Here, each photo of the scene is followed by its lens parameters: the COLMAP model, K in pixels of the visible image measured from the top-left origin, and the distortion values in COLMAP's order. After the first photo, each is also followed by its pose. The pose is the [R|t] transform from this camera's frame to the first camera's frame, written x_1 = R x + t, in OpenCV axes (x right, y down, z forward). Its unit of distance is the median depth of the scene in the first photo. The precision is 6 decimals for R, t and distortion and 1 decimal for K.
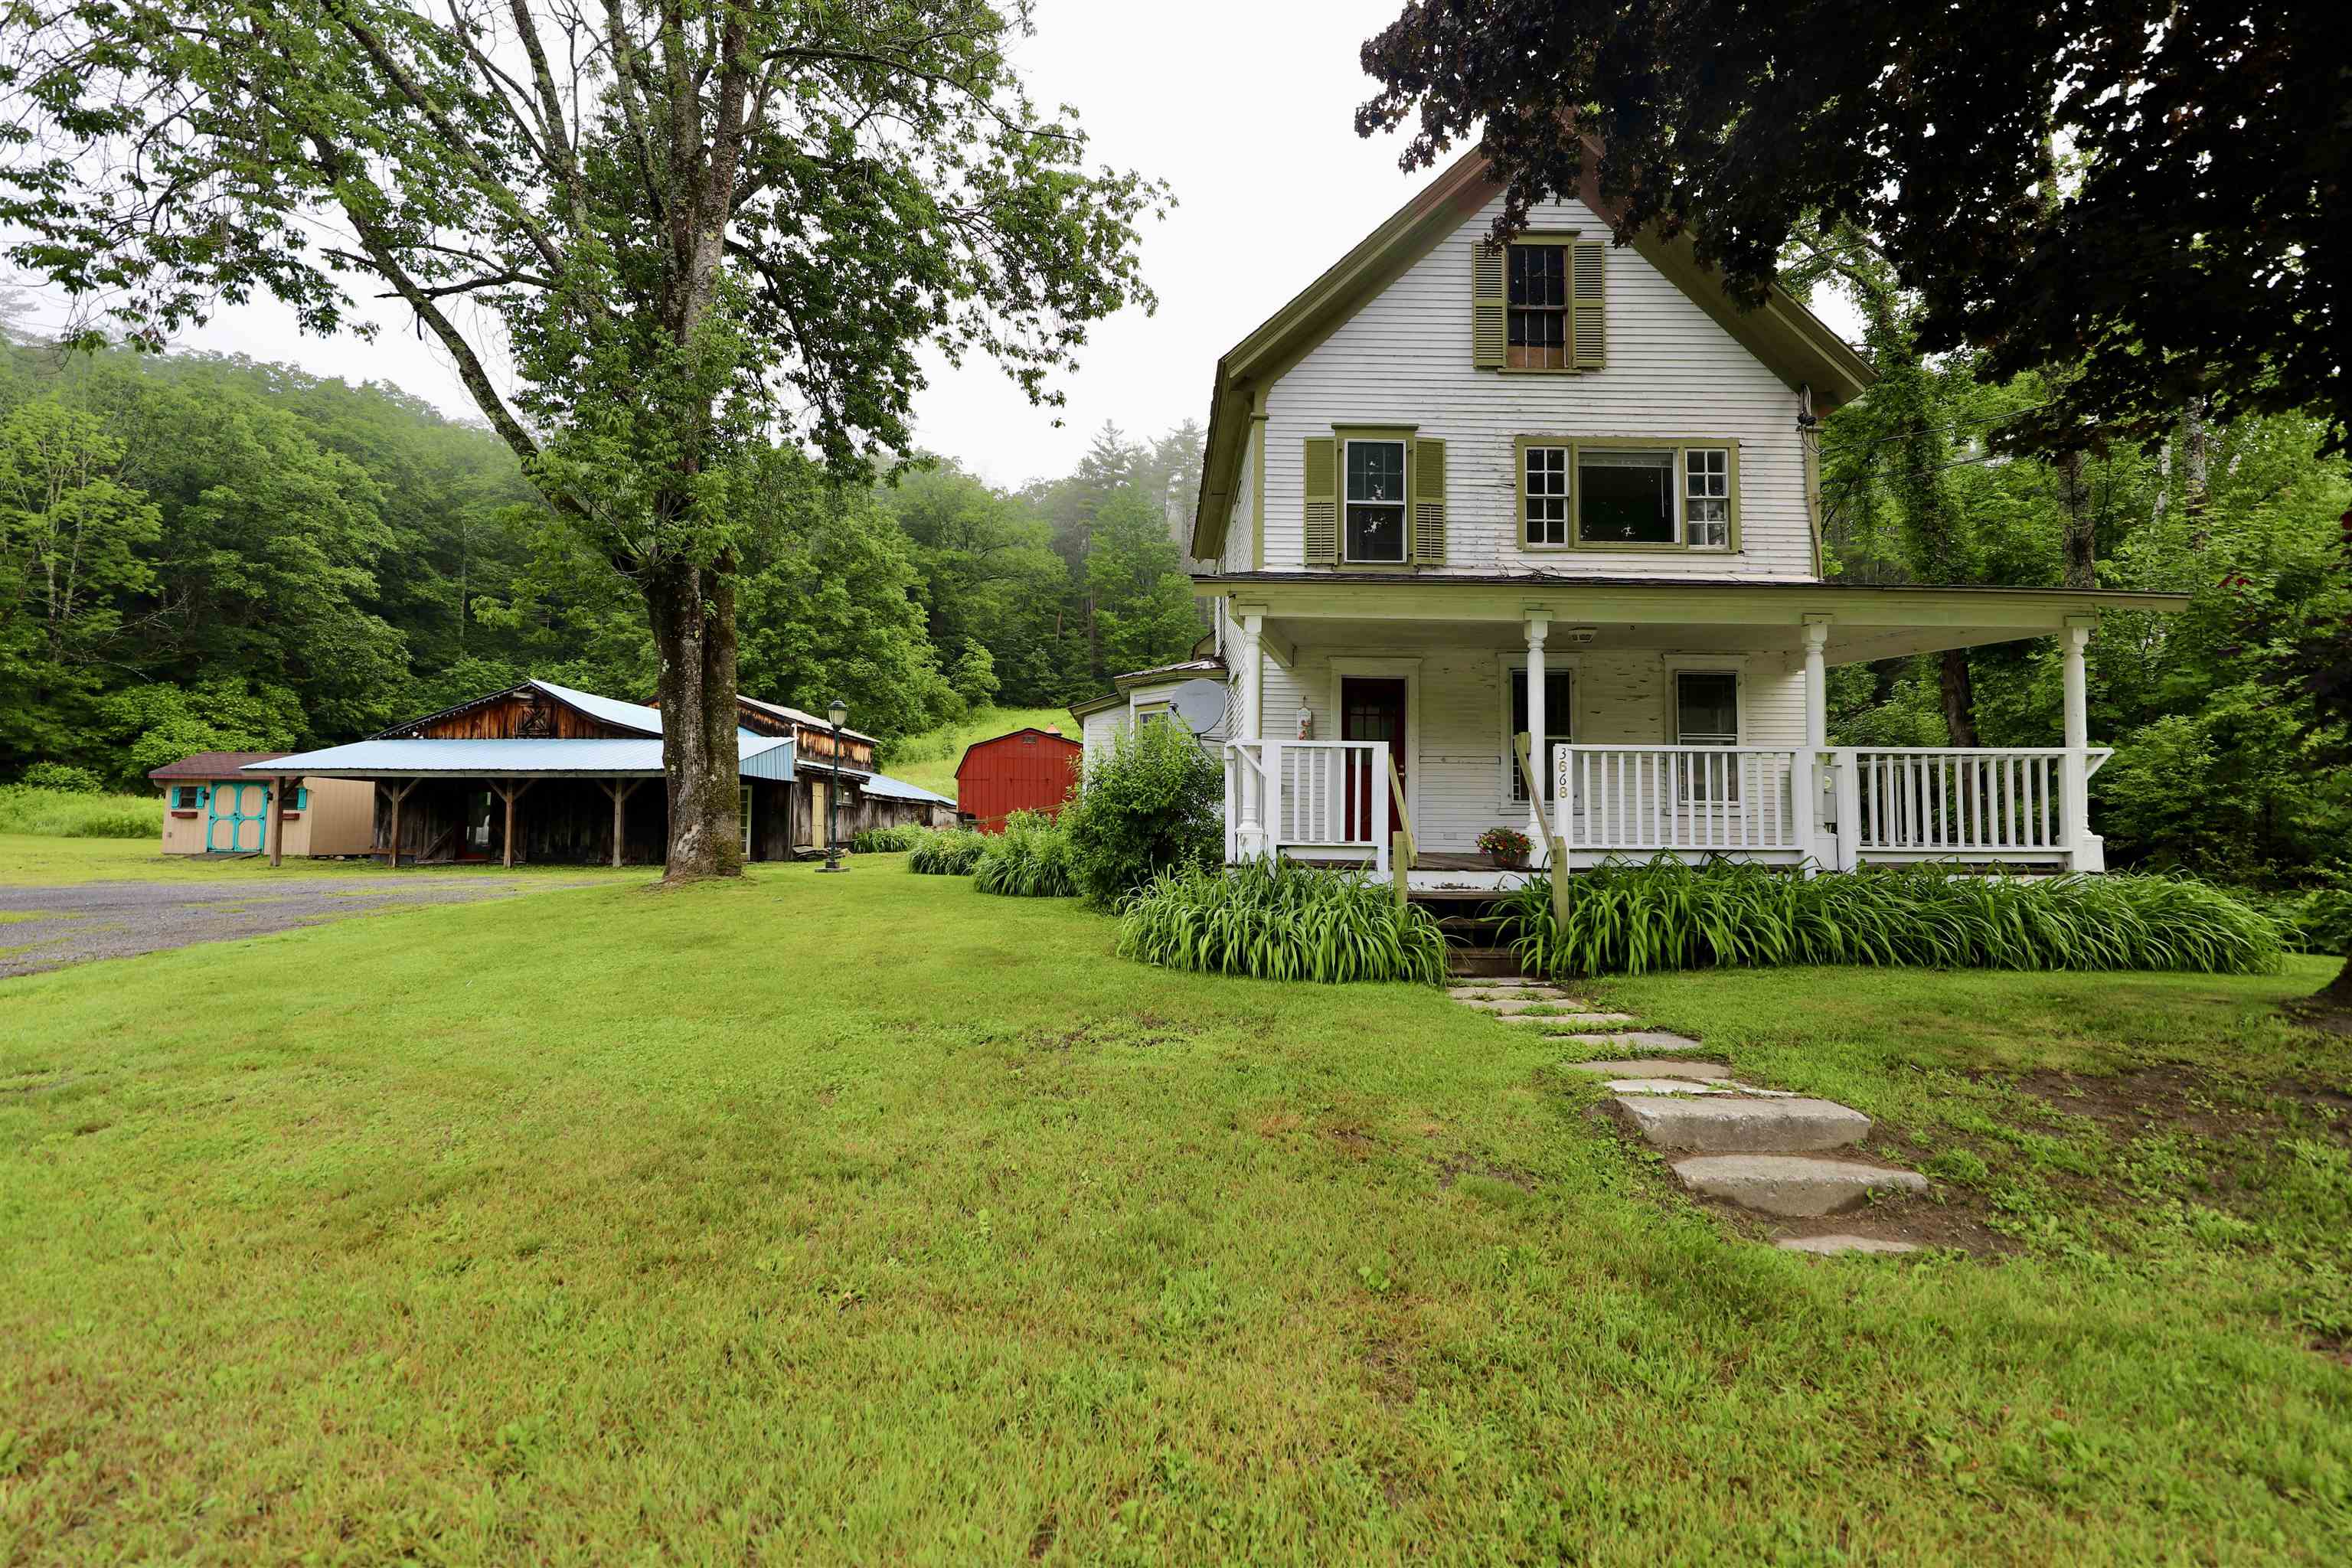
lens RADIAL K [[976.1, 0, 1183.3], [0, 976.1, 774.0], [0, 0, 1]] dist [0.014611, -0.005793]
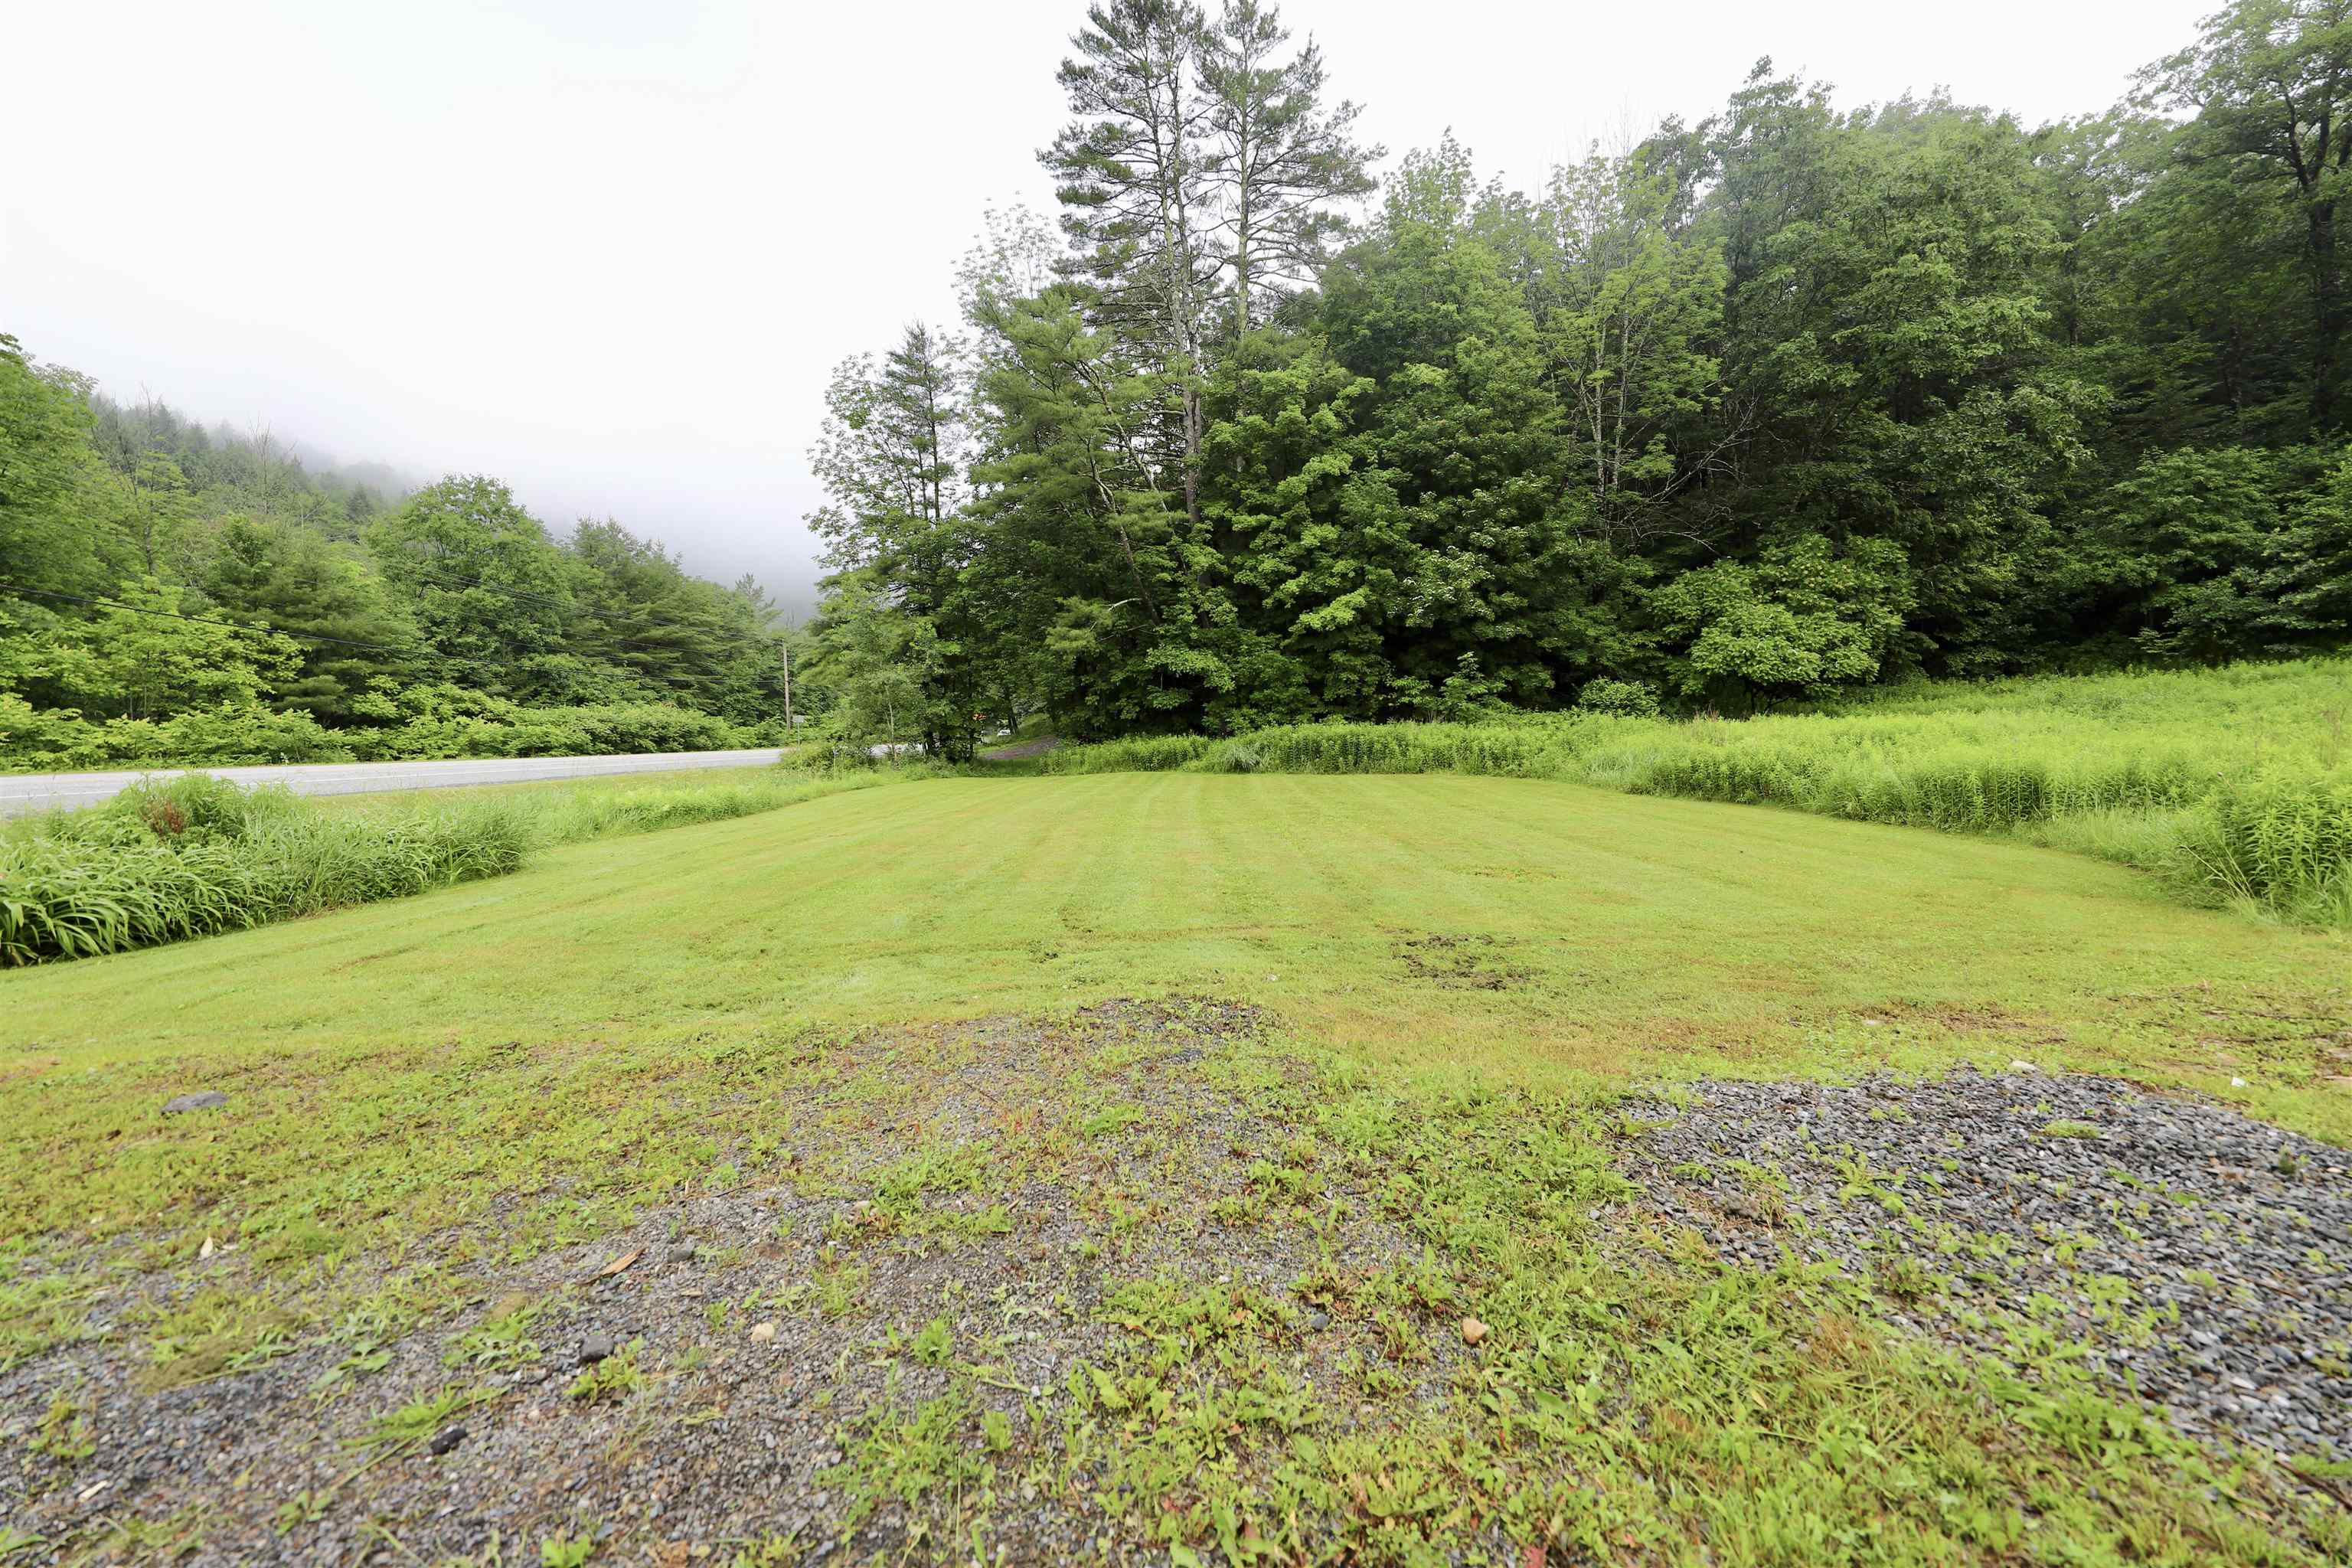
lens RADIAL K [[849.8, 0, 1174.9], [0, 849.8, 767.3], [0, 0, 1]] dist [0.001437, 0.000017]
pose [[0.244946, 0.025212, -0.969209, -0.606880], [0.045519, 0.998260, 0.037472, 0.016580], [0.968468, -0.053296, 0.243372, 0.526532]]
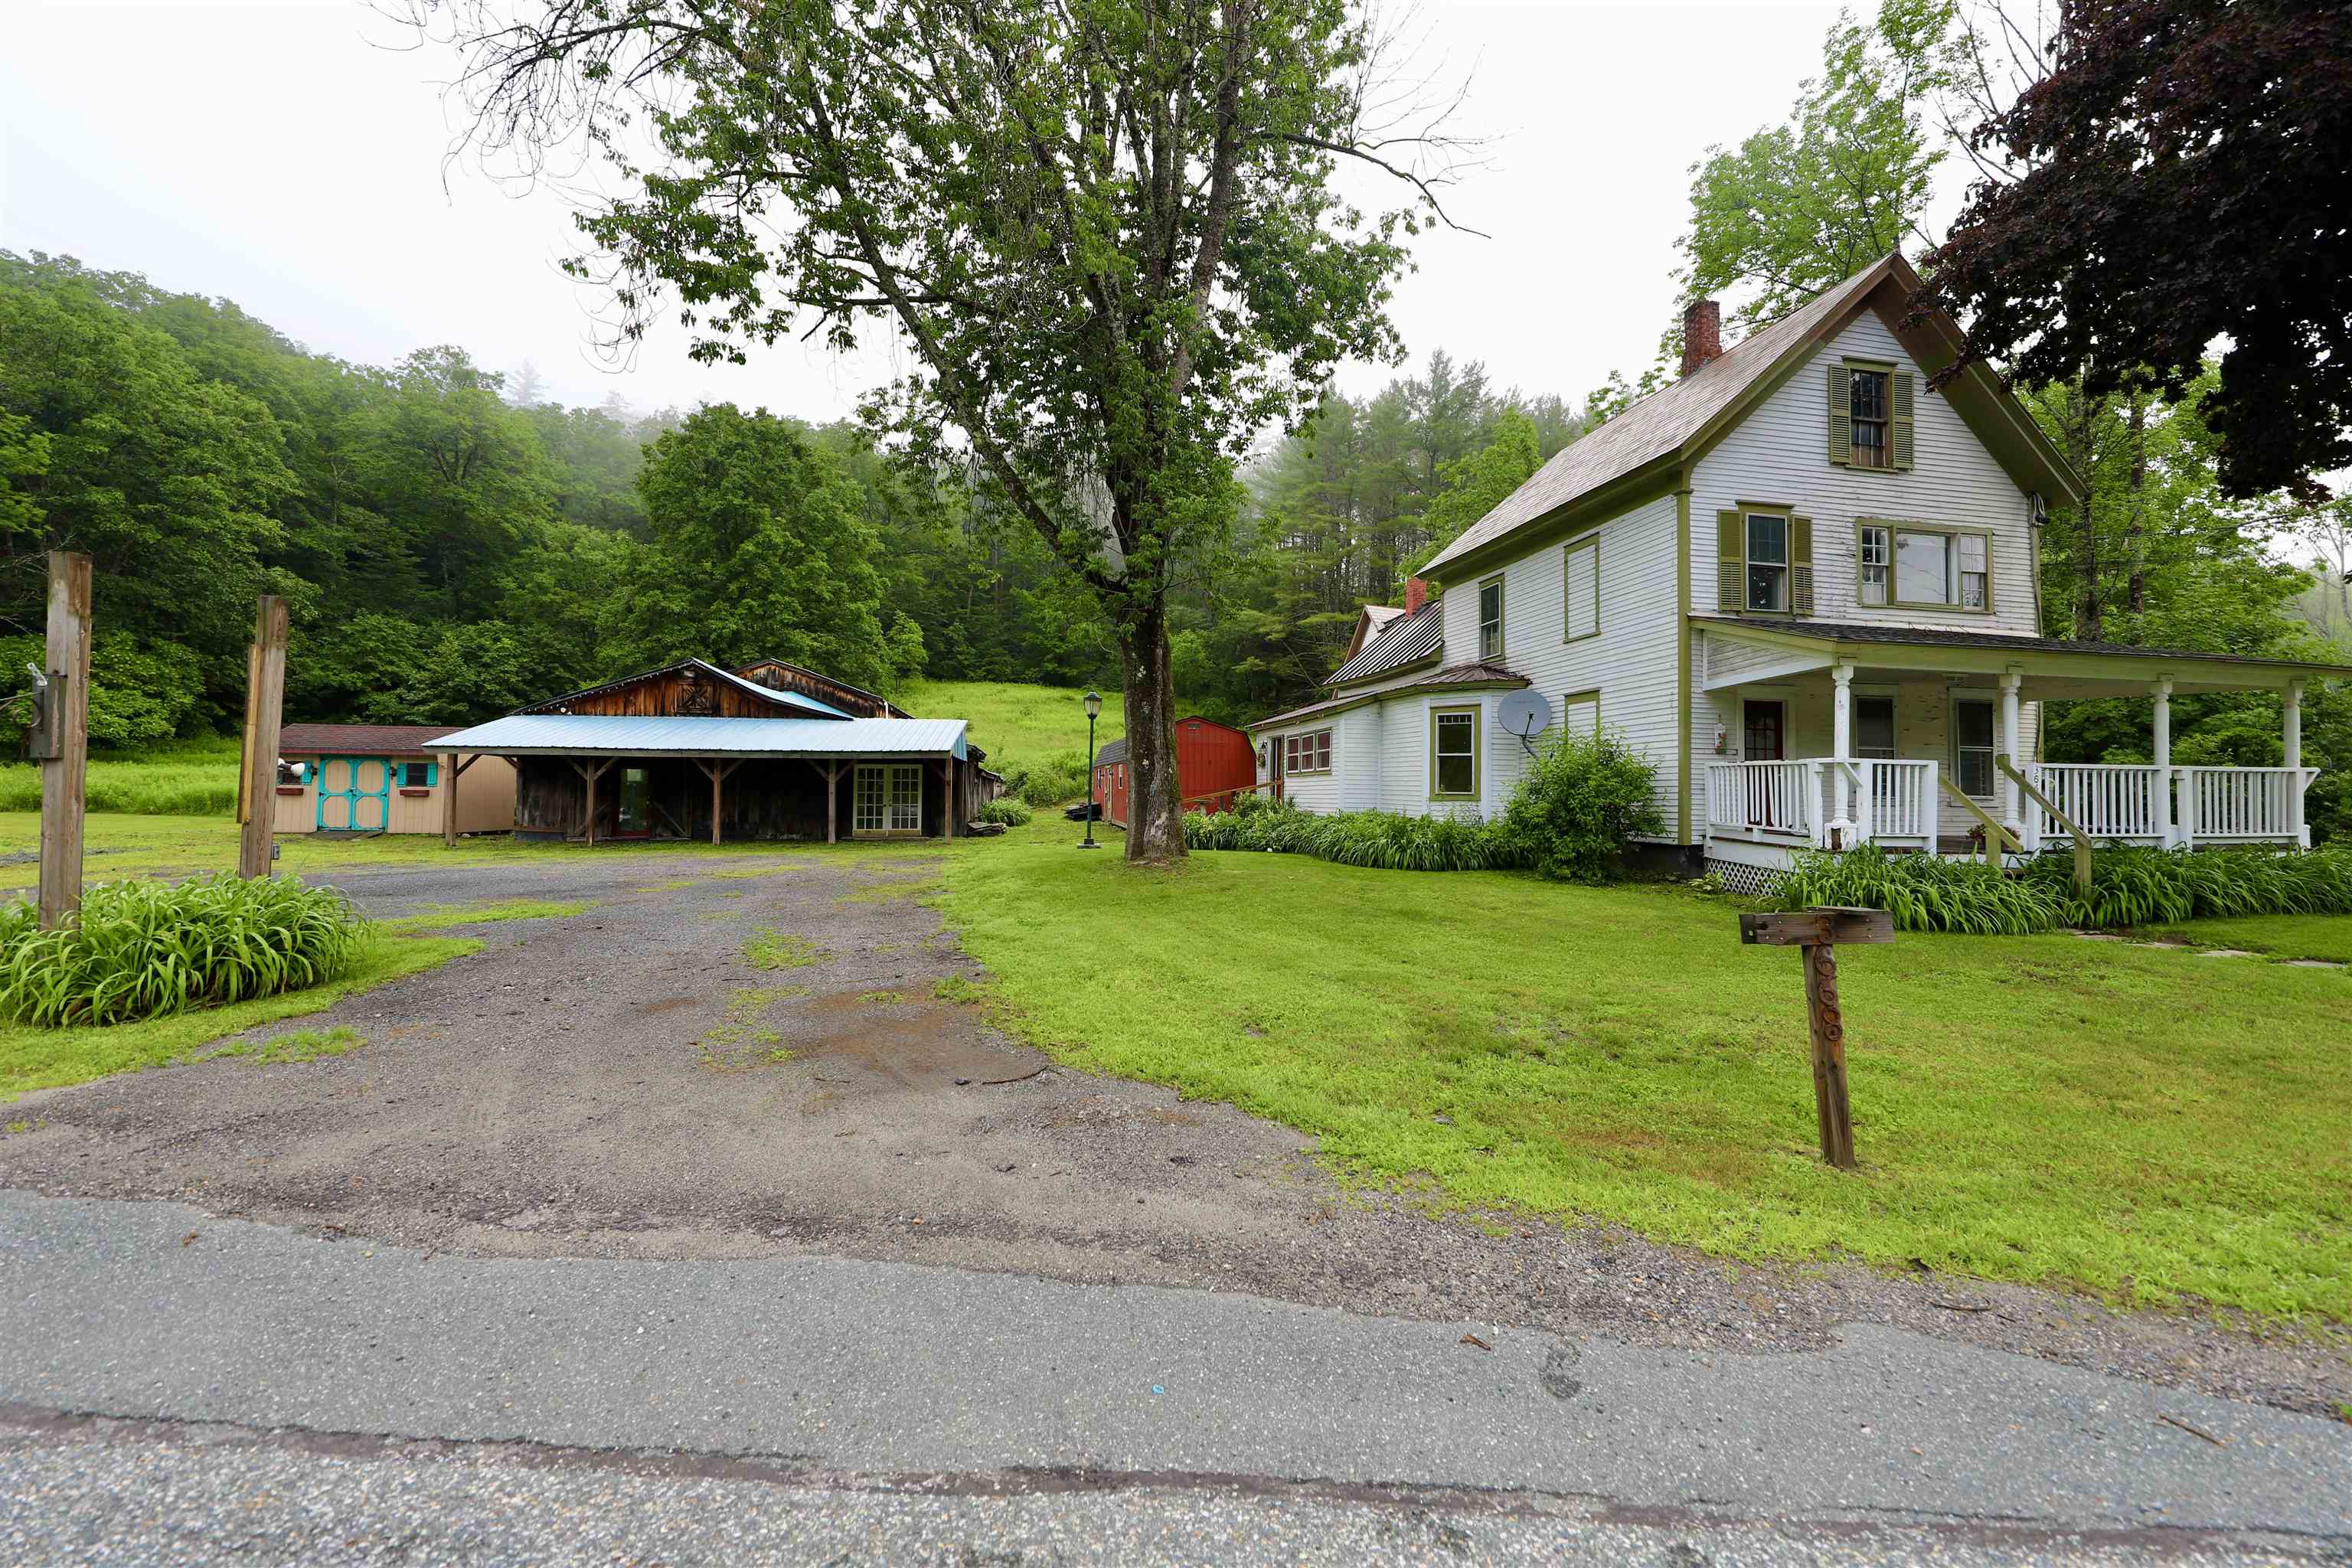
lens RADIAL K [[917.9, 0, 1185.8], [0, 917.9, 768.1], [0, 0, 1]] dist [0.005177, -0.000557]
pose [[0.982369, 0.006508, 0.186837, -0.192351], [-0.011769, 0.999564, 0.027063, -0.008305], [-0.186579, -0.028785, 0.982018, -0.012965]]
